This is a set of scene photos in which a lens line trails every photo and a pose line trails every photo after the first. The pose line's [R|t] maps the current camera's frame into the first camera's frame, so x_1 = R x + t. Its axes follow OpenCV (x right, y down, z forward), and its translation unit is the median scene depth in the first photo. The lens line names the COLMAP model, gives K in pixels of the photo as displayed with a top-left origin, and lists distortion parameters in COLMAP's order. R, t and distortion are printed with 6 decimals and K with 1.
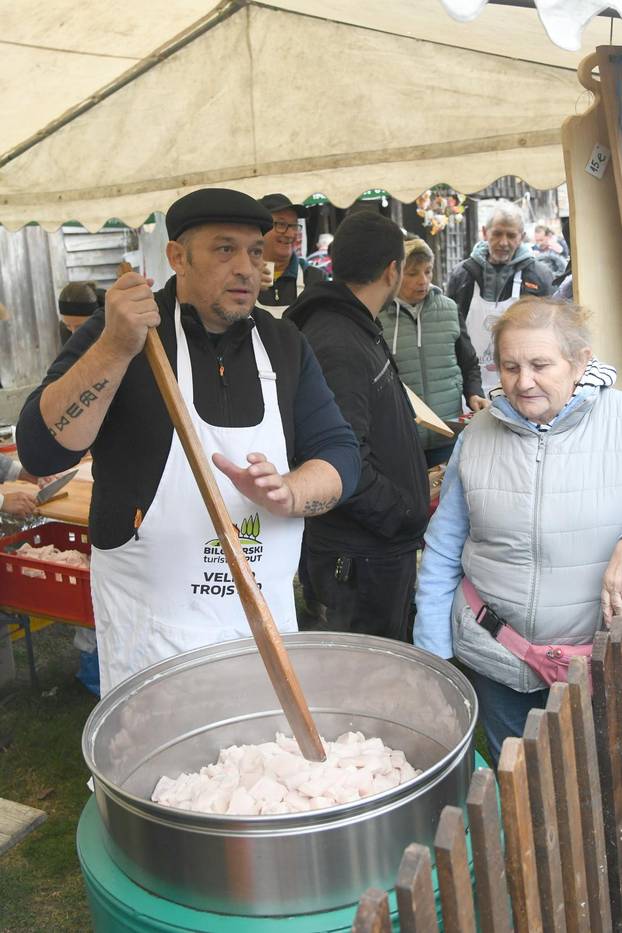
lens RADIAL K [[1033.8, 0, 311.0], [0, 1033.8, 466.5], [0, 0, 1]] dist [-0.097808, 0.064216]
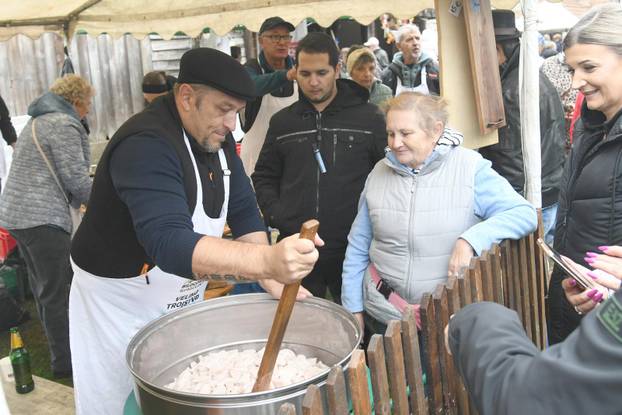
lens RADIAL K [[689.2, 0, 307.3], [0, 689.2, 208.2], [0, 0, 1]] dist [-0.097808, 0.064216]
pose [[0.999650, 0.017687, -0.019659, 0.070226], [-0.017277, 0.999633, 0.020855, 0.001118], [0.020020, -0.020508, 0.999589, -0.089217]]
